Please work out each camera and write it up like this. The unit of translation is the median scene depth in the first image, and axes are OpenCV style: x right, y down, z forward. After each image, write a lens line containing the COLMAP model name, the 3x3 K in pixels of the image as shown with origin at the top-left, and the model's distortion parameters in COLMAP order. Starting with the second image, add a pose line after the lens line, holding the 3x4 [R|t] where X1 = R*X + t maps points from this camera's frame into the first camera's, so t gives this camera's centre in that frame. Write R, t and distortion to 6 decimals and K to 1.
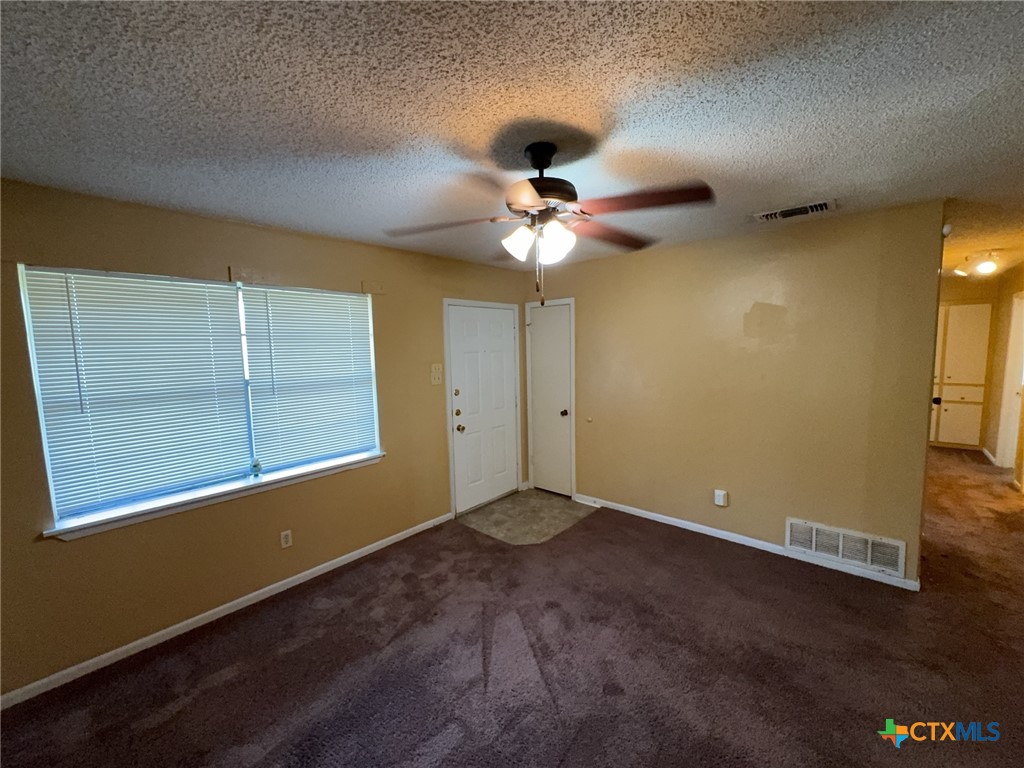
lens RADIAL K [[412.2, 0, 506.7], [0, 412.2, 381.8], [0, 0, 1]] dist [0.001451, 0.000127]
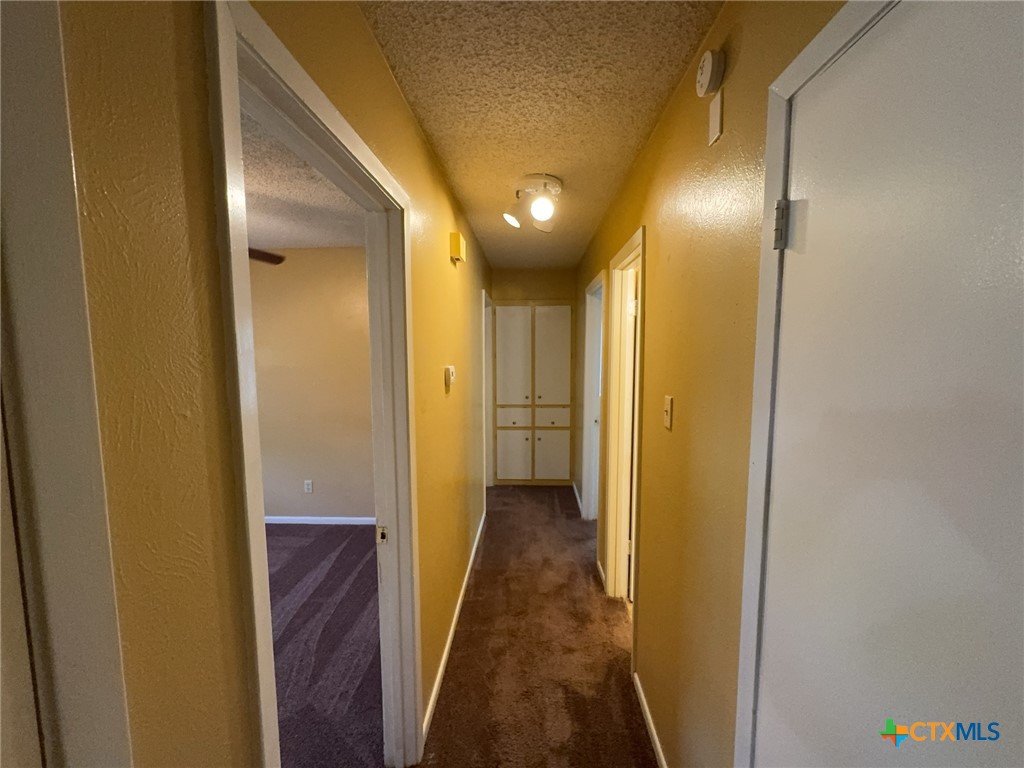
lens RADIAL K [[412.2, 0, 513.1], [0, 412.2, 385.2], [0, 0, 1]] dist [0.001451, 0.000127]
pose [[0.776704, -0.044120, 0.628319, 0.545049], [0.050367, 0.998700, 0.007866, -0.041818], [-0.627849, 0.025537, 0.777916, 0.426932]]
